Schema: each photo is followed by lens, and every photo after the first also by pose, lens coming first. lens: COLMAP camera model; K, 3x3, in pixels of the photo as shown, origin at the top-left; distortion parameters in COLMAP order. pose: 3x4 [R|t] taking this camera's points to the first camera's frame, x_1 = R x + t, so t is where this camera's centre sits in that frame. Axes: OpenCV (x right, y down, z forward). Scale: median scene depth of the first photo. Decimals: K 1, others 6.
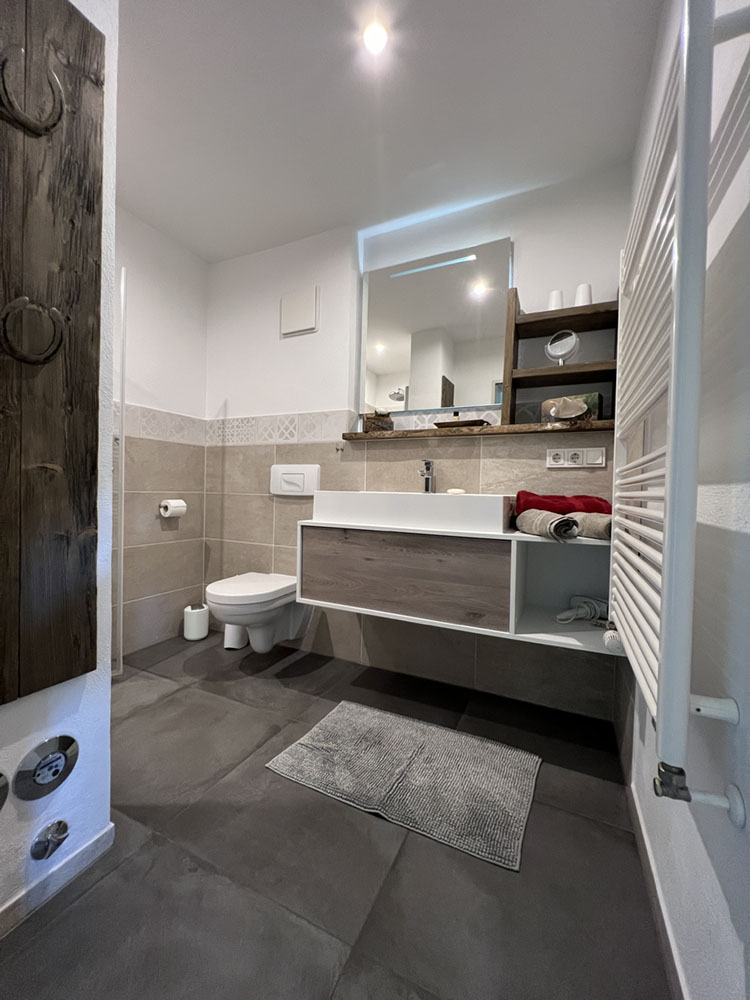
lens RADIAL K [[401.2, 0, 375.9], [0, 401.2, 499.8], [0, 0, 1]] dist [0.000297, 0.000084]
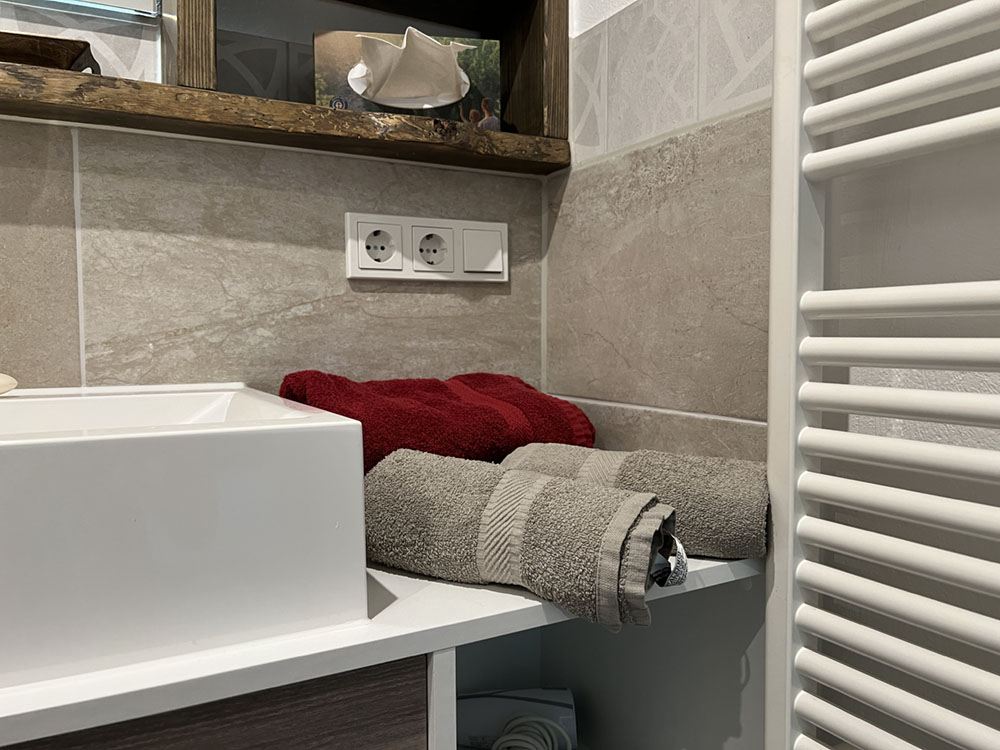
lens RADIAL K [[757.0, 0, 501.1], [0, 757.0, 376.4], [0, 0, 1]] dist [-0.003269, -0.004924]
pose [[0.580713, -0.071031, 0.811003, 0.057482], [0.031291, 0.997398, 0.064951, -0.043389], [-0.813506, -0.012341, 0.581425, 0.610005]]
